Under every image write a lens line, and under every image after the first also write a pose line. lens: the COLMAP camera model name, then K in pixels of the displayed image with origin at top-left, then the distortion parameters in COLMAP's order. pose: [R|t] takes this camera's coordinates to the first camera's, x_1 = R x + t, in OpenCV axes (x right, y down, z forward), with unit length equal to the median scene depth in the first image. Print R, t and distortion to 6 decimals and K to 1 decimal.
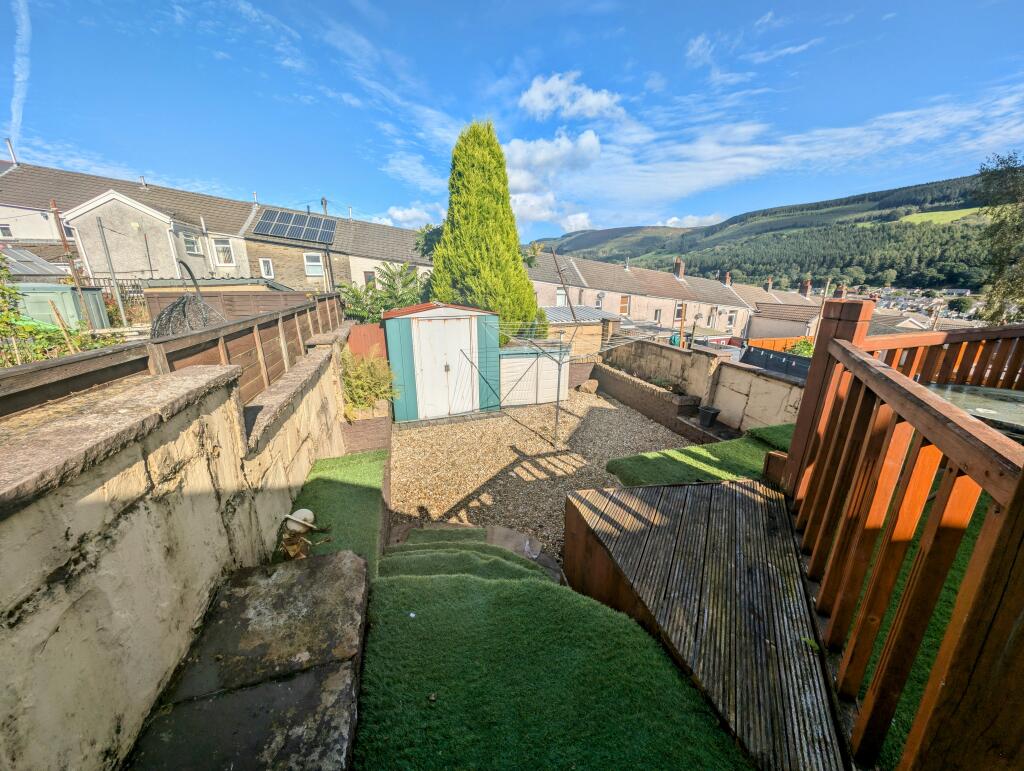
lens RADIAL K [[364.1, 0, 513.8], [0, 364.1, 387.9], [0, 0, 1]] dist [0.007435, -0.005565]
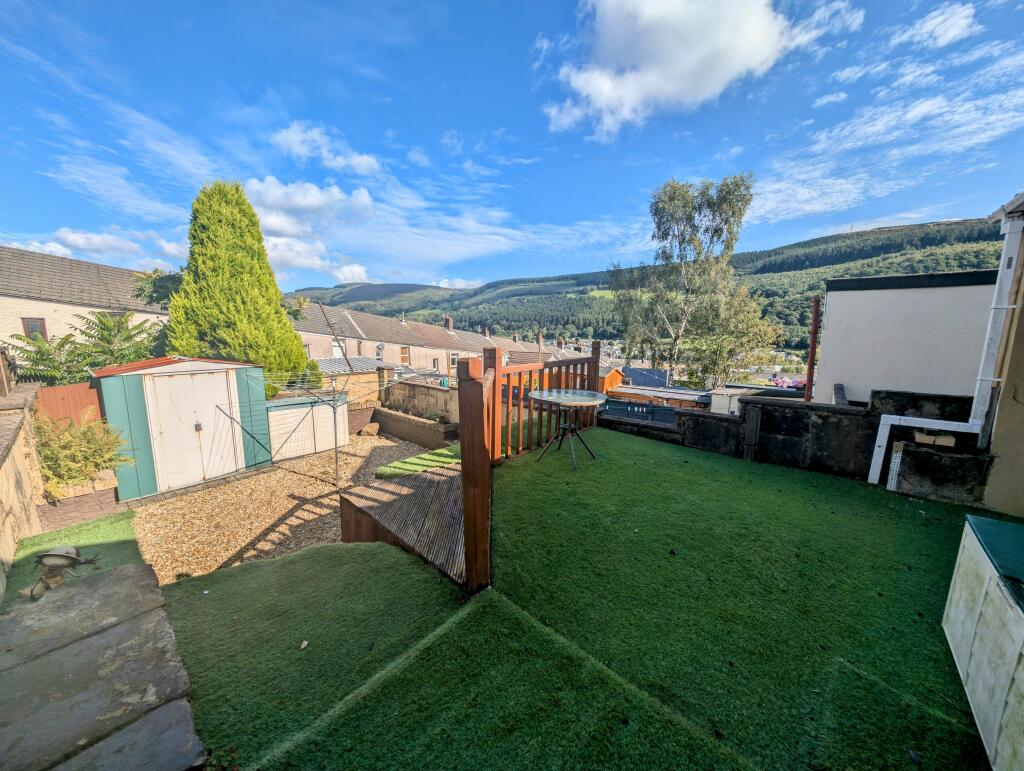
lens RADIAL K [[364.1, 0, 513.8], [0, 364.1, 387.9], [0, 0, 1]] dist [0.007435, -0.005565]
pose [[0.843022, -0.072110, 0.533024, 0.000267], [0.143694, 0.985149, -0.093989, 0.042787], [-0.518330, 0.155827, 0.840863, -0.161954]]
